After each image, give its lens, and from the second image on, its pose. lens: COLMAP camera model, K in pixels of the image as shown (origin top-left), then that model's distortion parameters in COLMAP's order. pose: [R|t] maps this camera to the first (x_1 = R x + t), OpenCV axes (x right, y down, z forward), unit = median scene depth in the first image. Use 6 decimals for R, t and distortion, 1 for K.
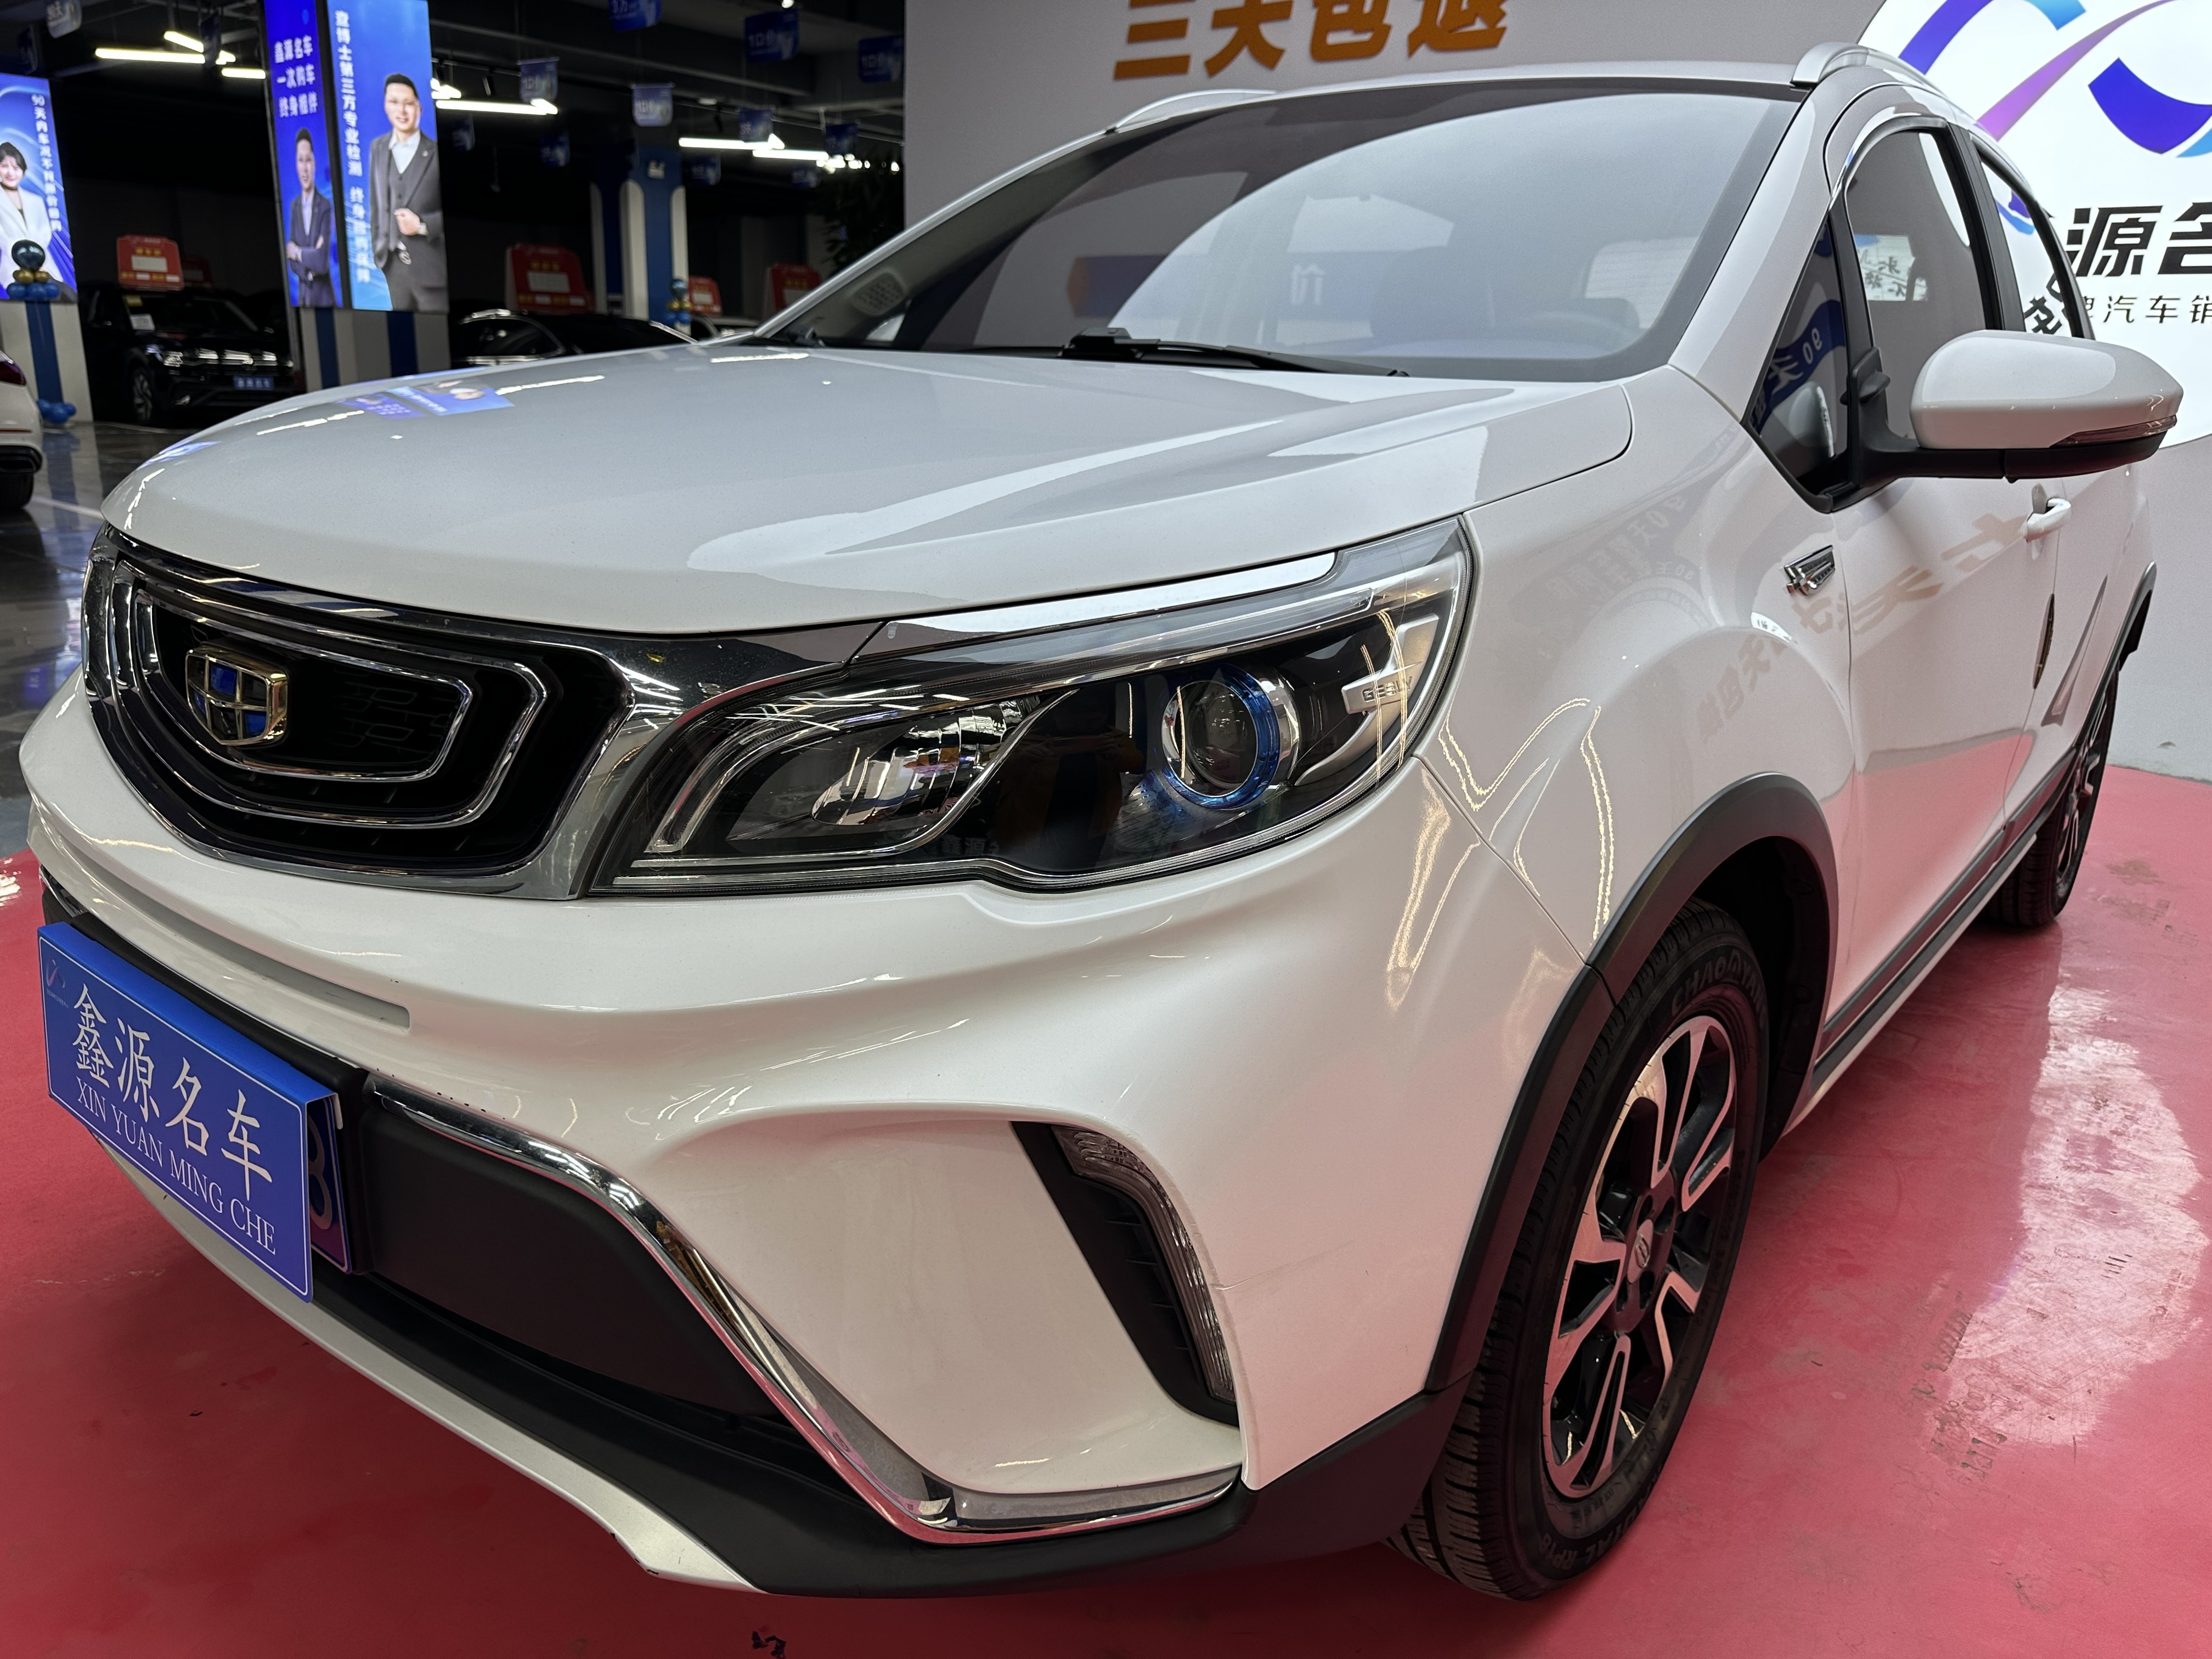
lens RADIAL K [[1561.9, 0, 1121.5], [0, 1561.9, 830.7], [0, 0, 1]] dist [0.042035, -0.059054]
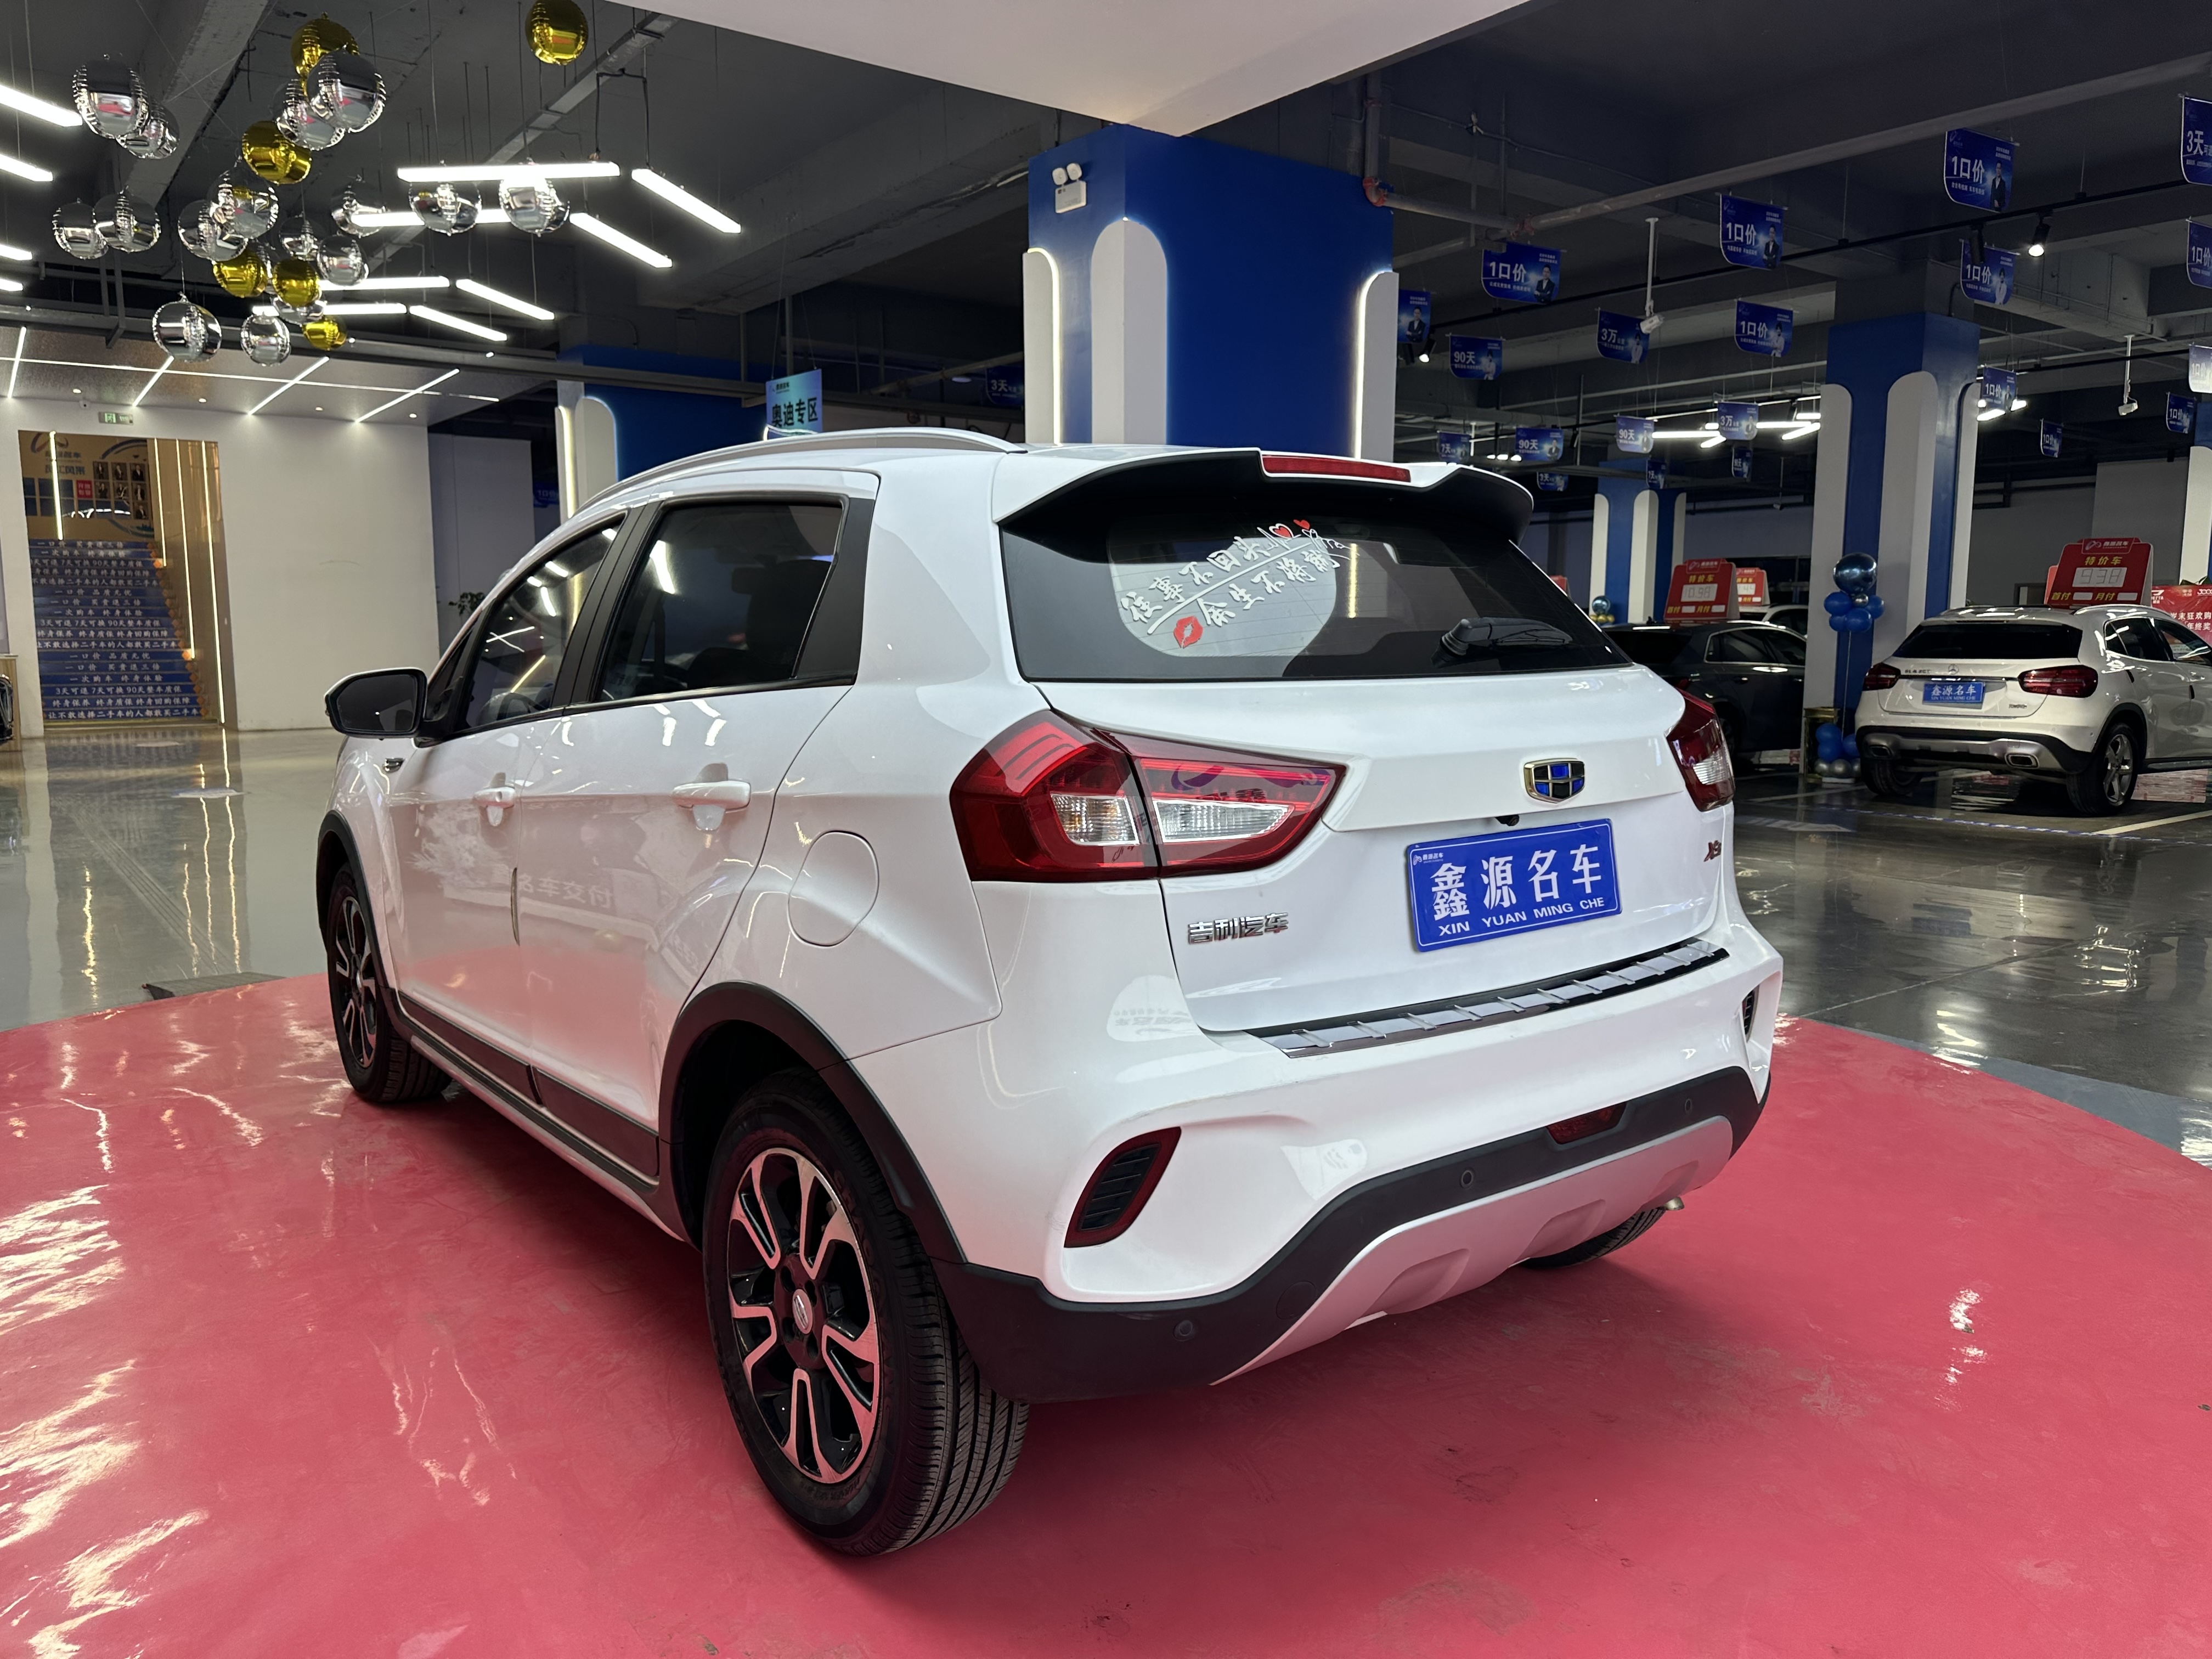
lens RADIAL K [[1561.9, 0, 1109.7], [0, 1561.9, 812.5], [0, 0, 1]] dist [0.042035, -0.059054]
pose [[-0.228704, 0.074815, -0.970617, 0.754818], [-0.286679, 0.947654, 0.140595, -0.223238], [0.930328, 0.310410, -0.195284, 0.745503]]
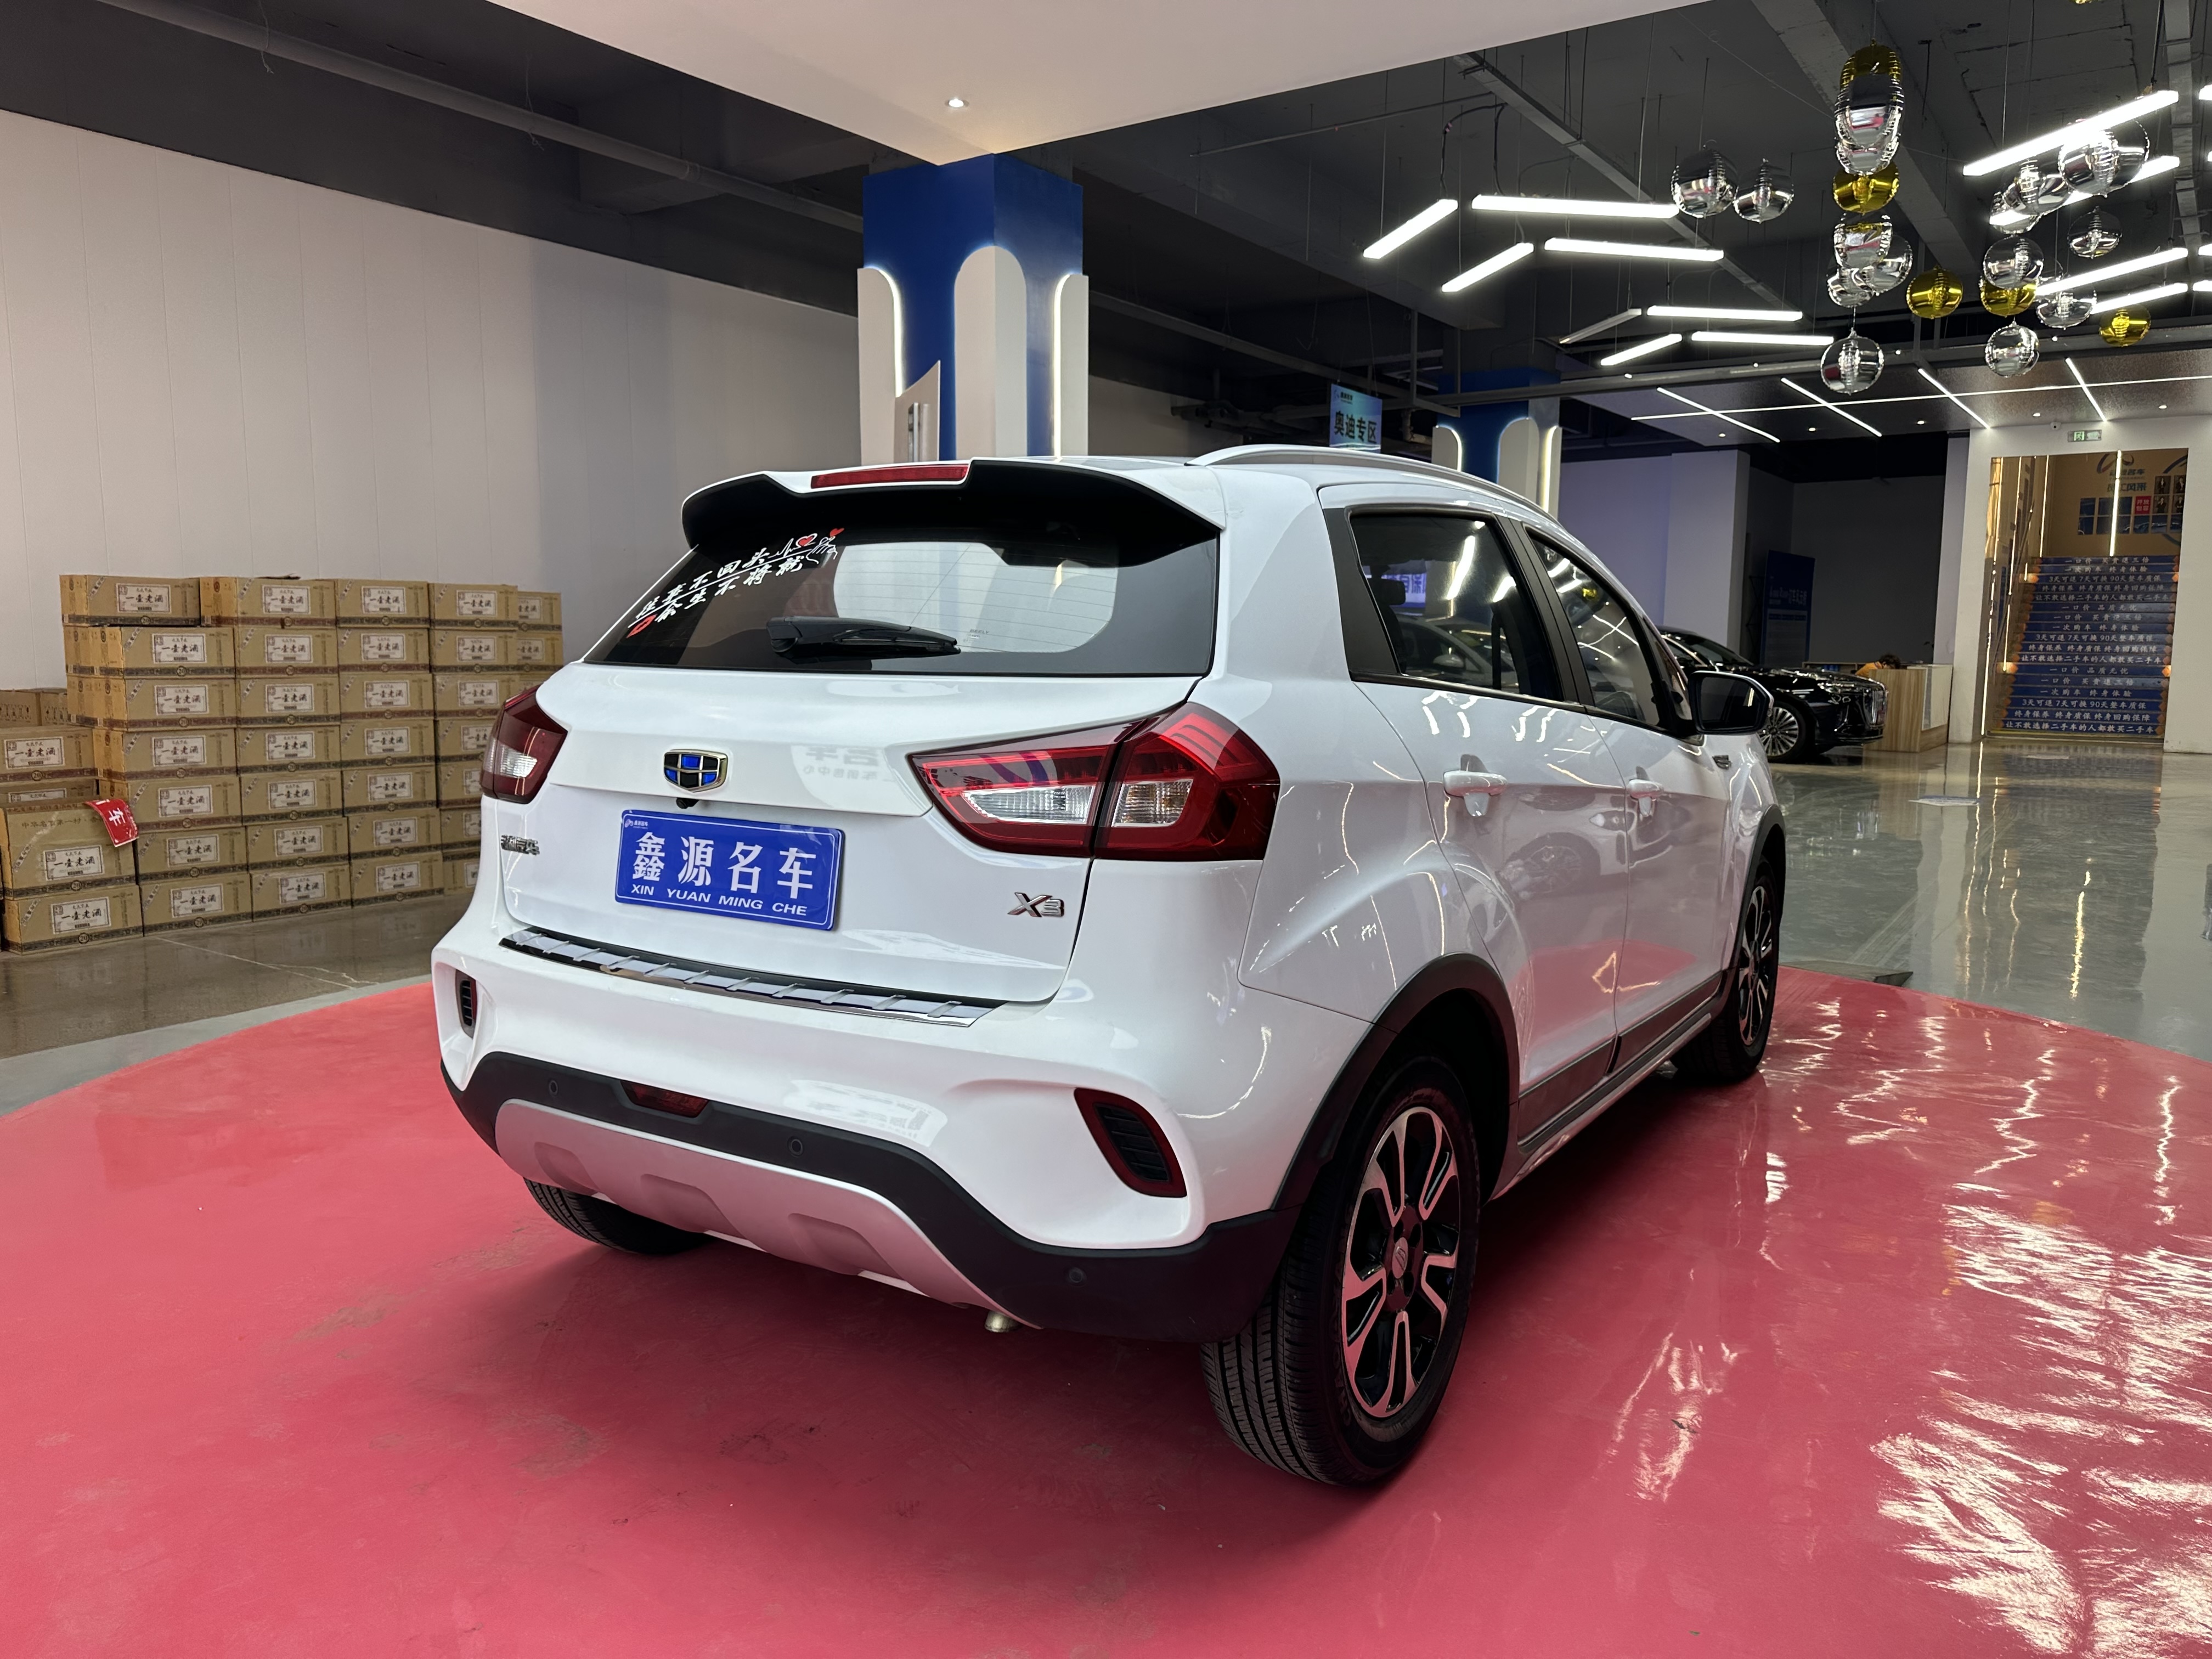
lens RADIAL K [[1561.9, 0, 1111.6], [0, 1561.9, 802.2], [0, 0, 1]] dist [0.042035, -0.059054]
pose [[-0.994684, -0.035388, -0.096707, 0.263221], [-0.069711, 0.922596, 0.379417, -0.367864], [0.075795, 0.384141, -0.920158, 1.172696]]
